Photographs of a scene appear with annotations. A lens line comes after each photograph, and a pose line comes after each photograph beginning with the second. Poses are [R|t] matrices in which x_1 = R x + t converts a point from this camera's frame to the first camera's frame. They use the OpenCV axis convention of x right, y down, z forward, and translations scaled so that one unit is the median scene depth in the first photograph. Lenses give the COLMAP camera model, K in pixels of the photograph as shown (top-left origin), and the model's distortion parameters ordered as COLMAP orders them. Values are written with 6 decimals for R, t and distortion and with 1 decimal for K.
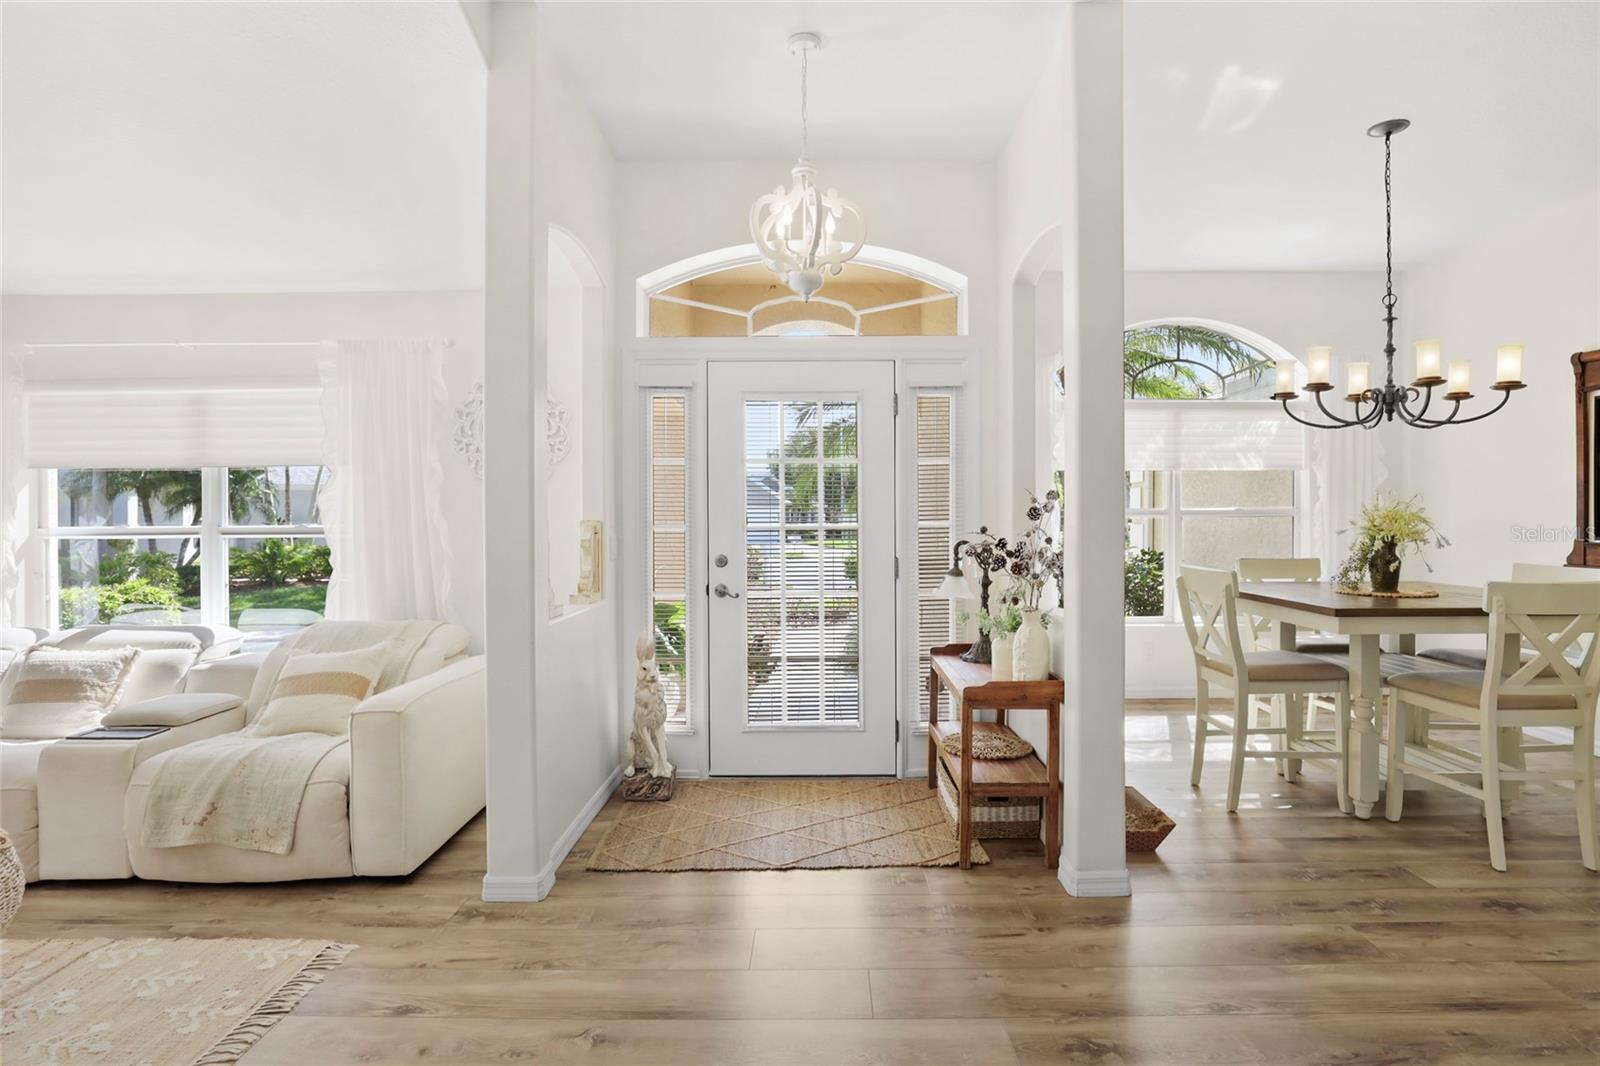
lens RADIAL K [[787.1, 0, 815.0], [0, 787.1, 522.2], [0, 0, 1]] dist [-0.043372, 0.010891]
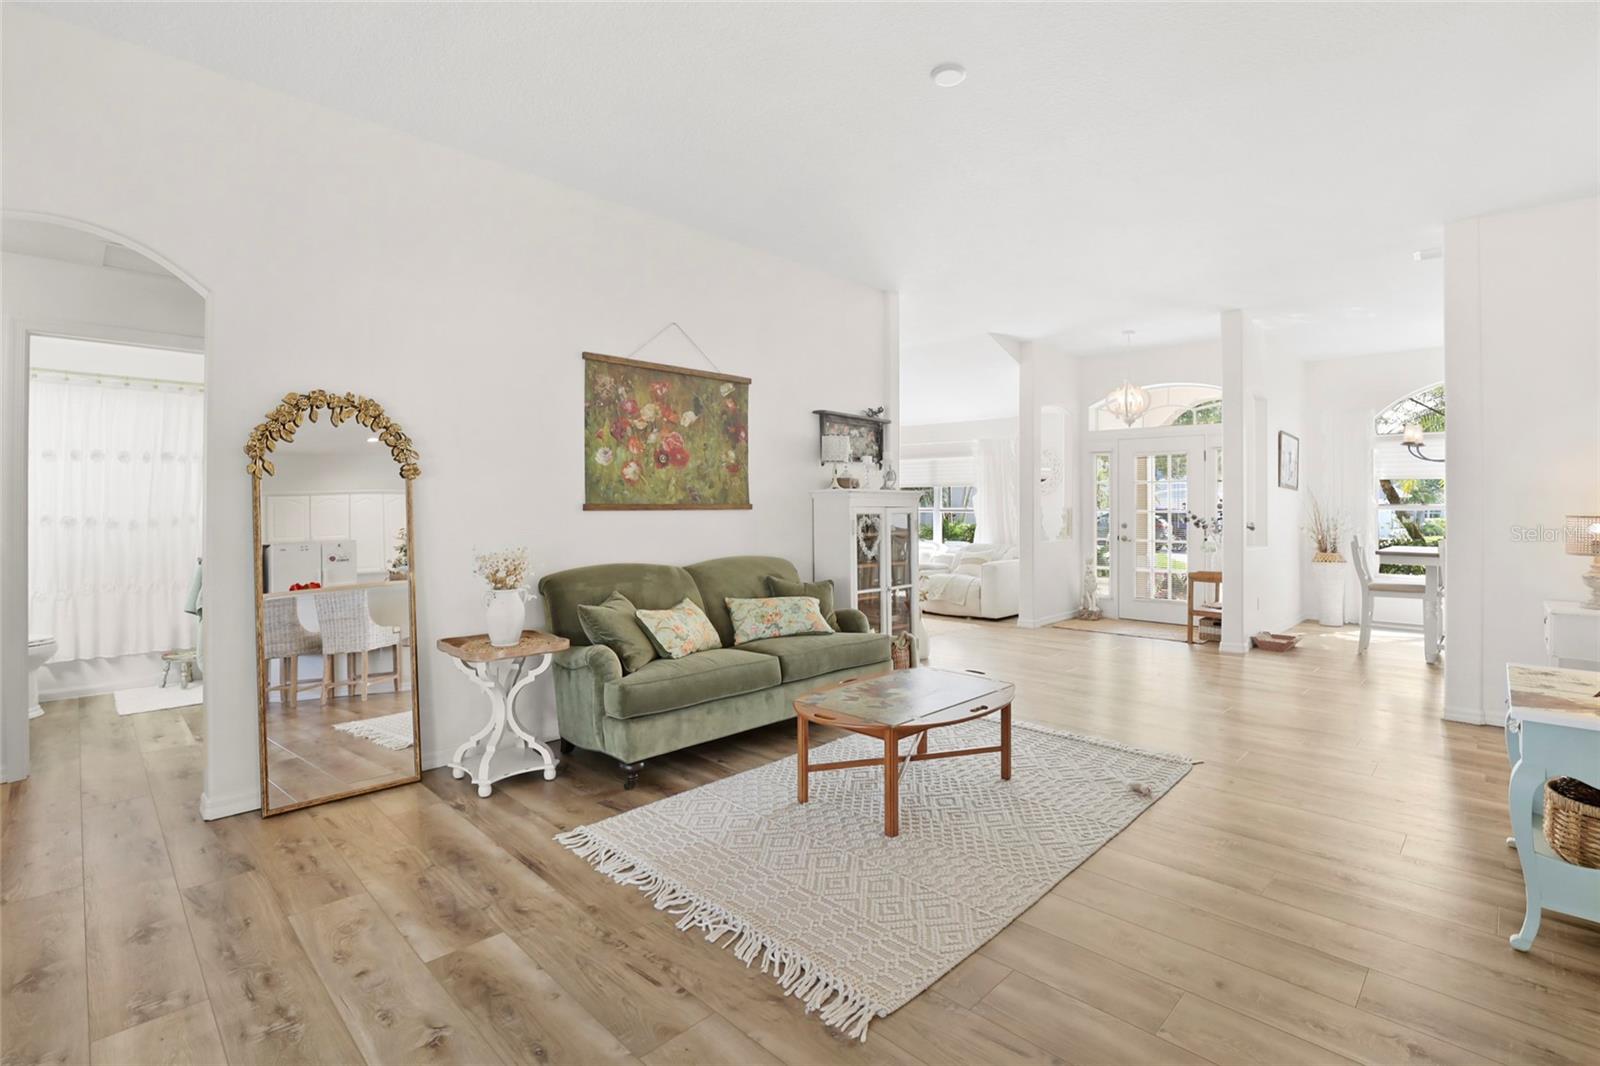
lens RADIAL K [[732.9, 0, 806.6], [0, 732.9, 507.6], [0, 0, 1]] dist [-0.034538, 0.000323]
pose [[0.714572, 0.008329, -0.699512, 0.843664], [-0.010411, 0.999945, 0.001272, 0.003274], [0.699484, 0.006373, 0.714620, -1.413953]]
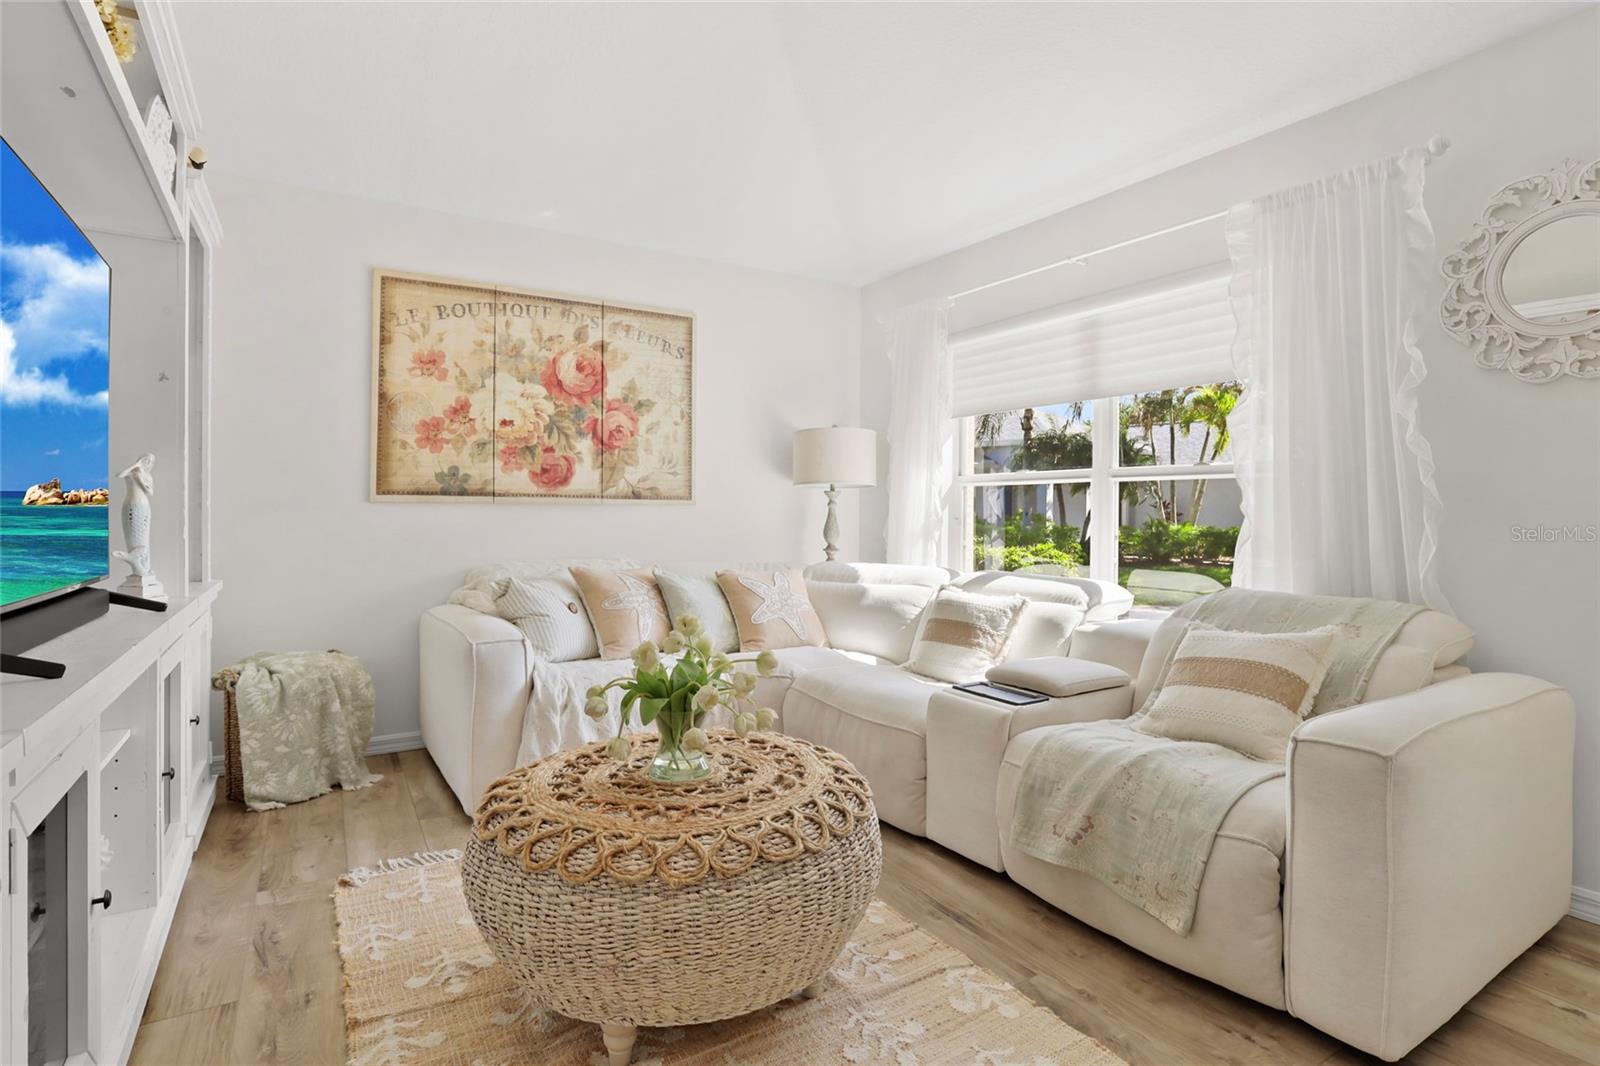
lens RADIAL K [[820.4, 0, 805.0], [0, 820.4, 510.3], [0, 0, 1]] dist [-0.017086, -0.000369]
pose [[0.523467, 0.013051, -0.851946, -0.194829], [-0.009736, 0.999909, 0.009336, 0.052411], [0.851990, 0.003407, 0.523547, 0.261463]]
